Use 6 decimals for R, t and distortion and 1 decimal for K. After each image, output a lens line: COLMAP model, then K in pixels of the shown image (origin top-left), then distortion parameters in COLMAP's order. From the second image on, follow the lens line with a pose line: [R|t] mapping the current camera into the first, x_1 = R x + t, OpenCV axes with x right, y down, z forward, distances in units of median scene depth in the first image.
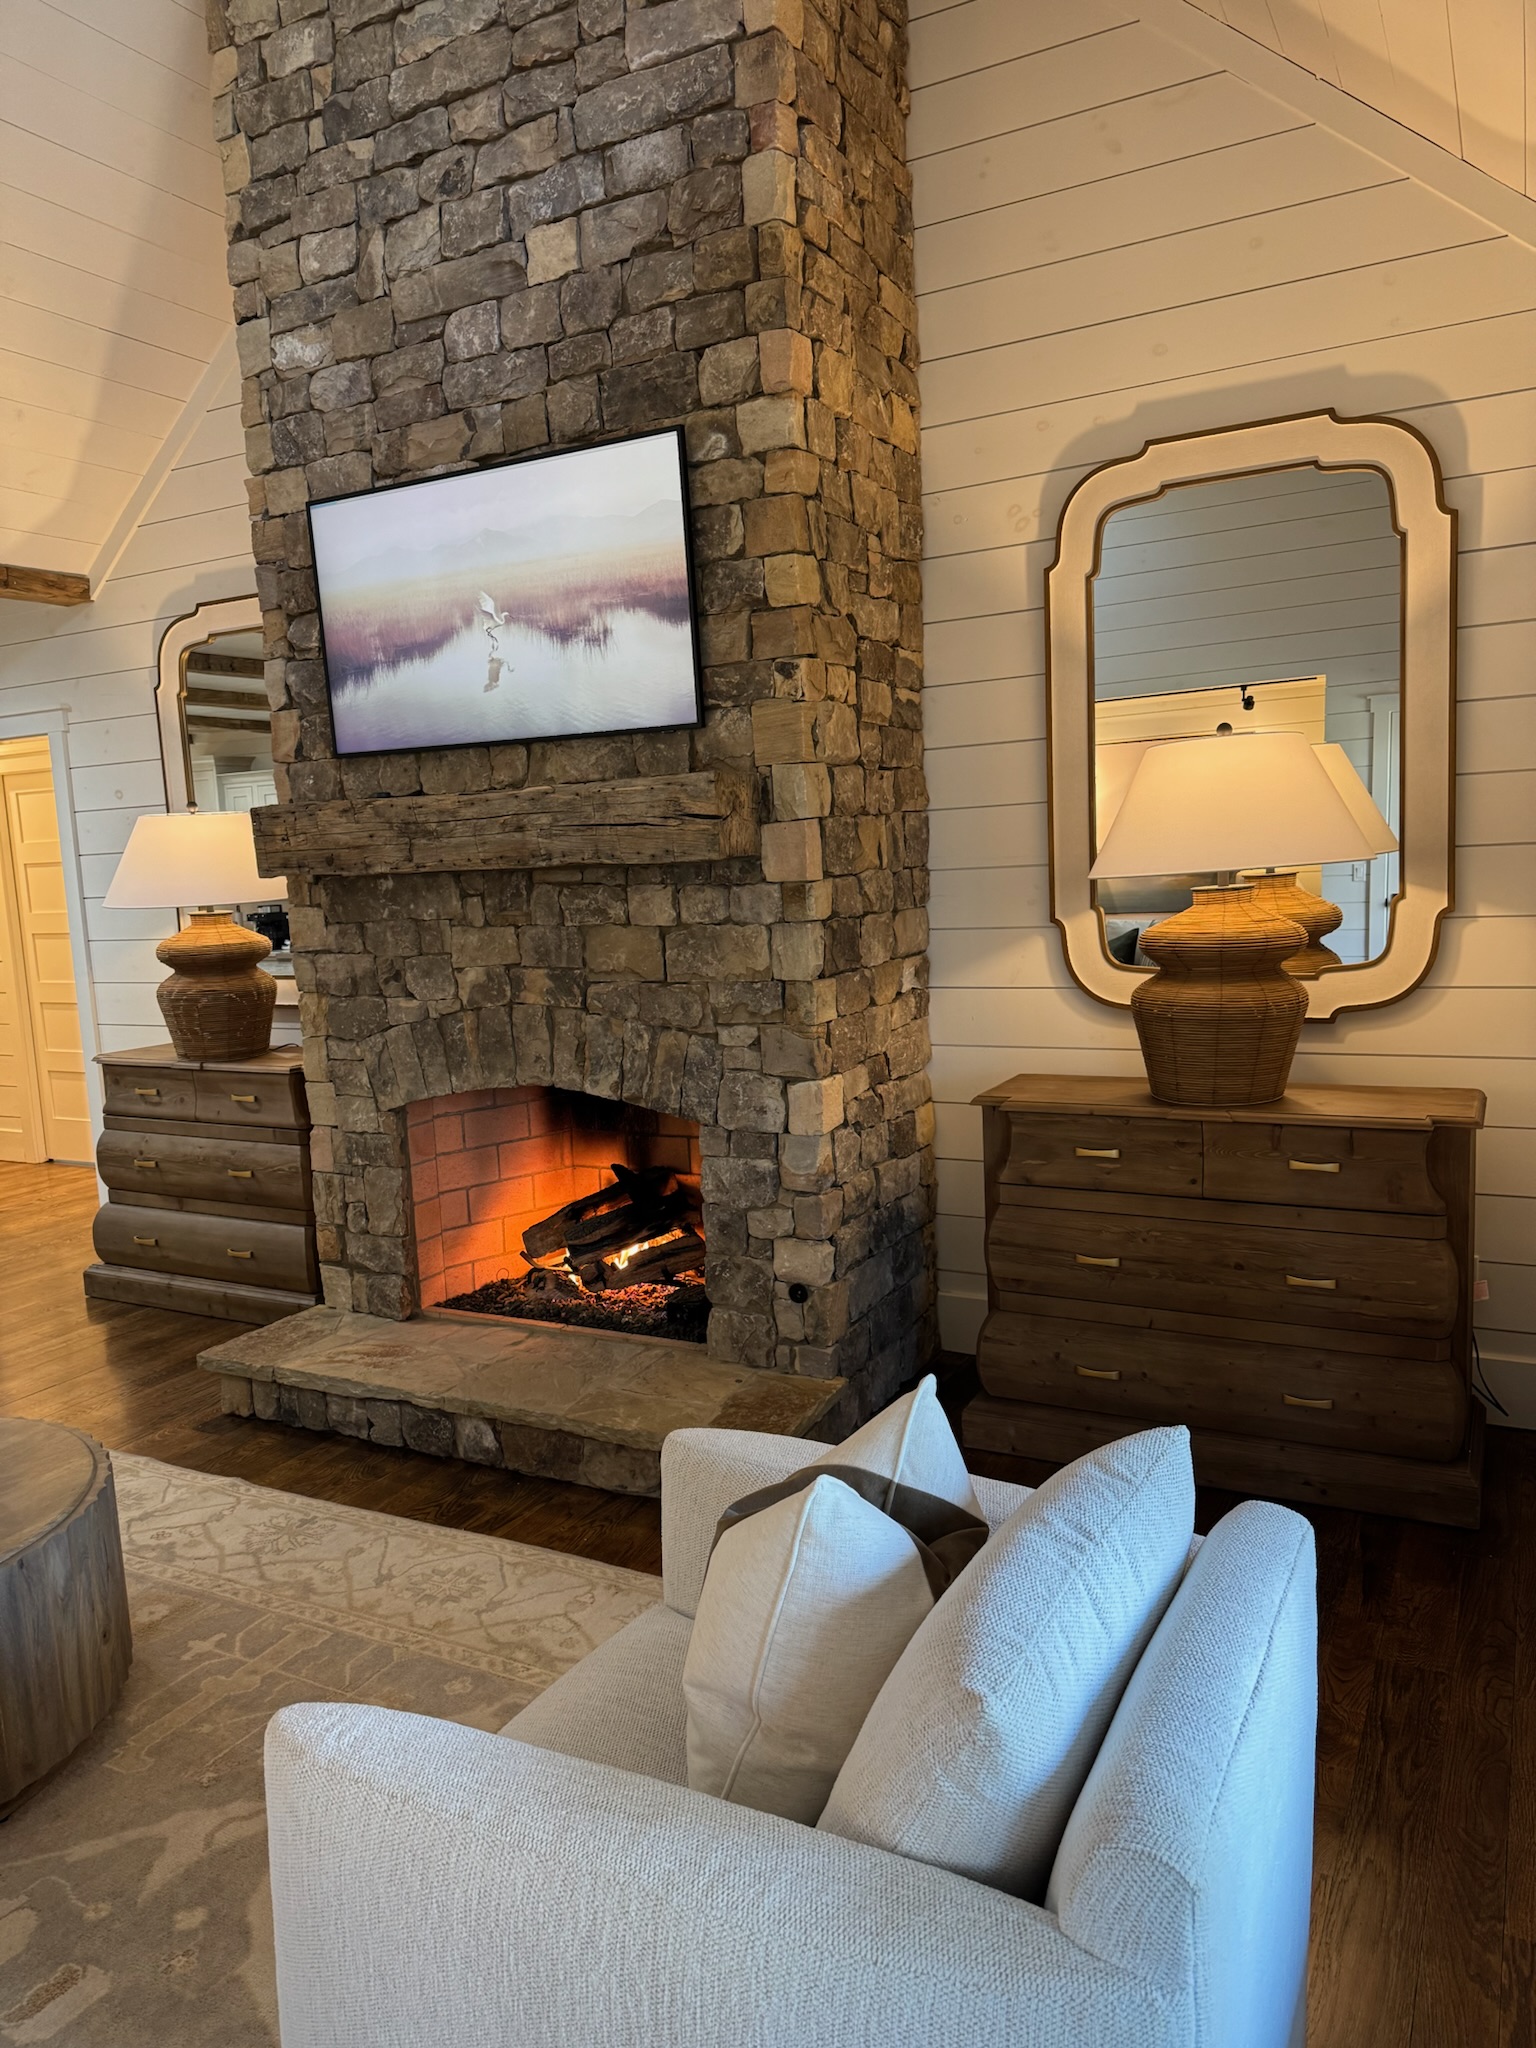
lens RADIAL K [[1420.3, 0, 767.0], [0, 1420.3, 1032.7], [0, 0, 1]] dist [0.190710, -0.393914]
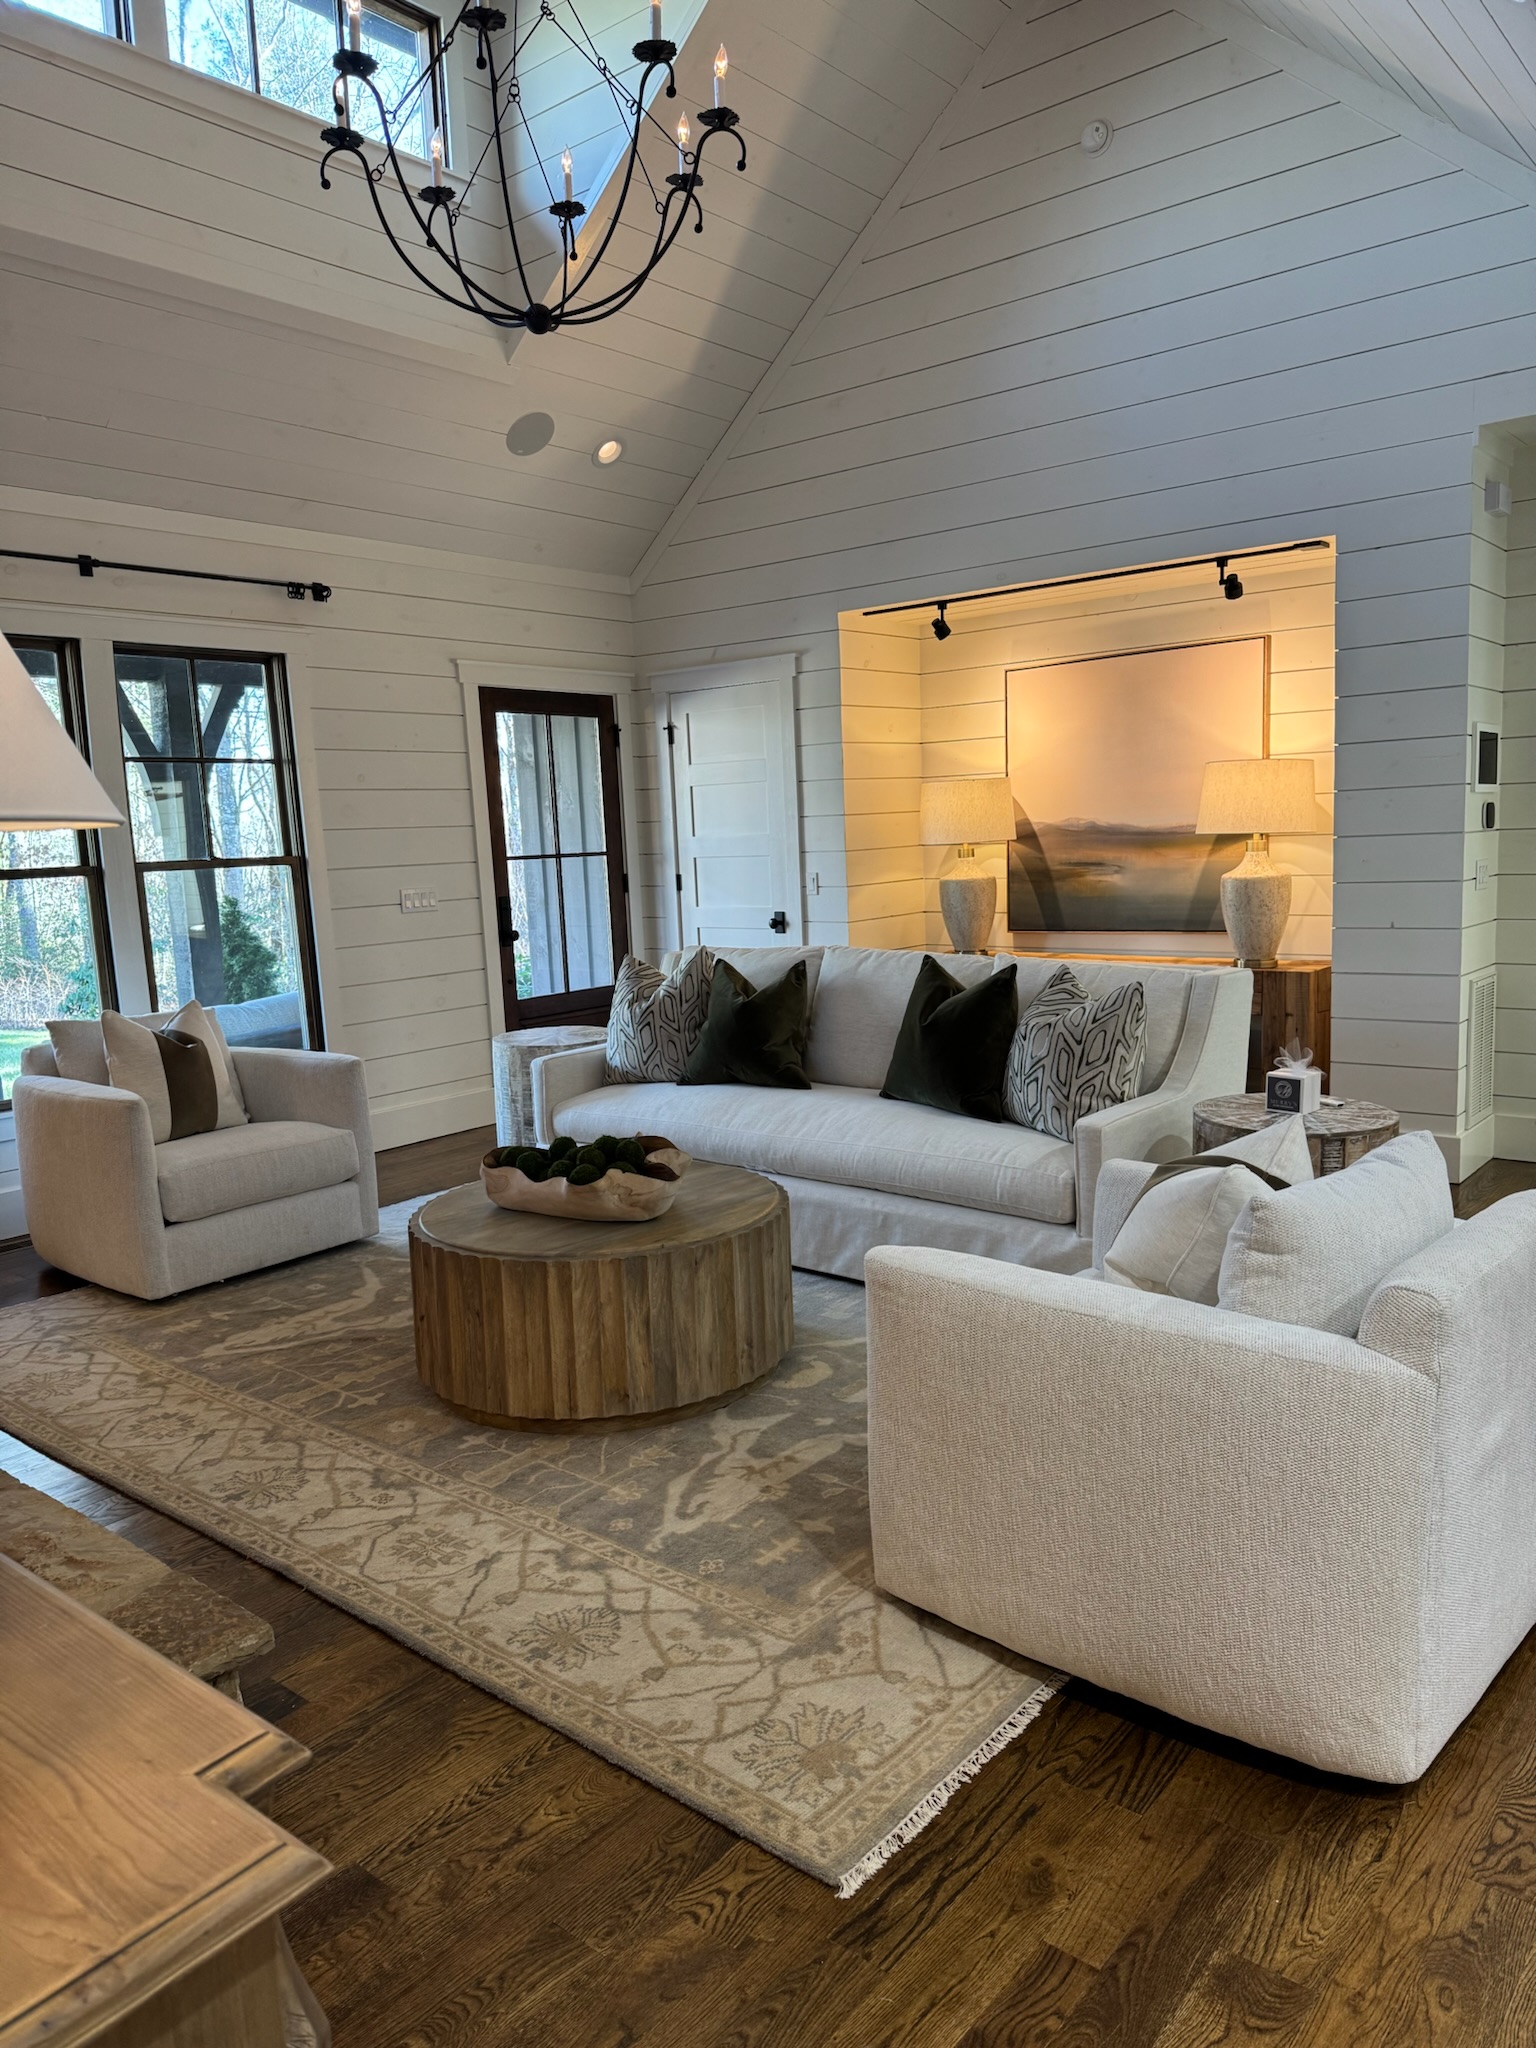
lens RADIAL K [[1420.3, 0, 767.0], [0, 1420.3, 1032.7], [0, 0, 1]] dist [0.190710, -0.393914]
pose [[-0.974620, 0.058062, 0.216203, -0.792543], [0.113429, 0.960709, 0.253324, -0.126979], [-0.193000, 0.271418, -0.942912, 1.585946]]
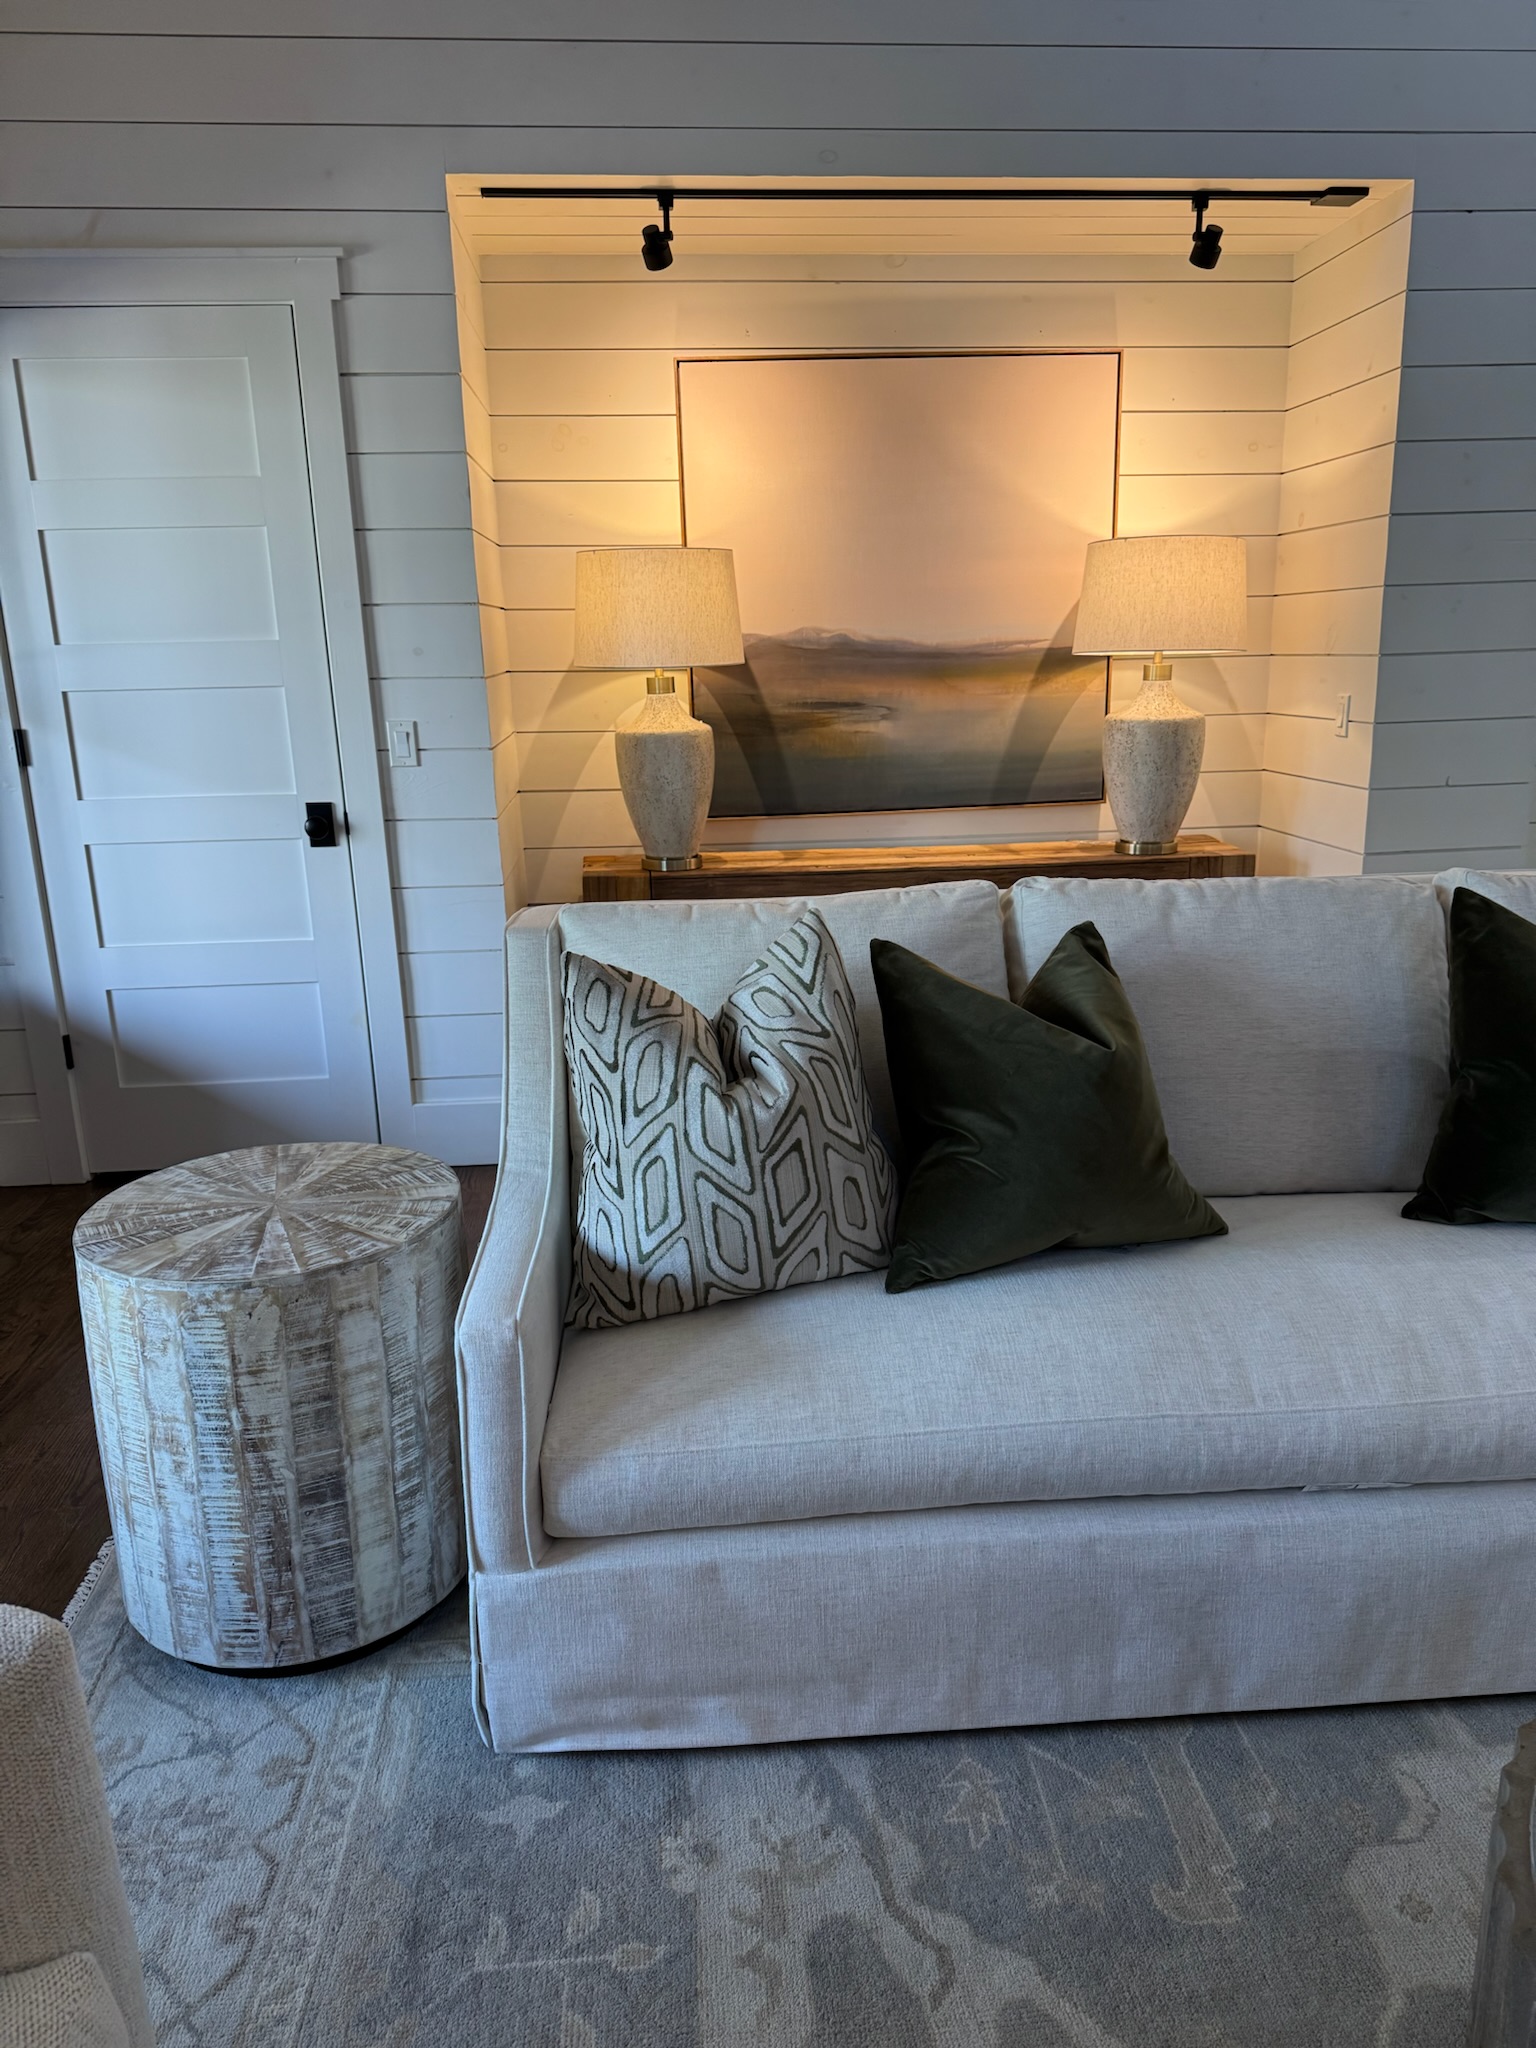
lens RADIAL K [[1415.2, 0, 754.9], [0, 1415.2, 1034.5], [0, 0, 1]] dist [0.066730, -0.098022]
pose [[-0.842559, 0.205887, -0.497699, -0.138935], [-0.003480, 0.921955, 0.387283, -0.020617], [0.538592, 0.328040, -0.776085, 0.661426]]
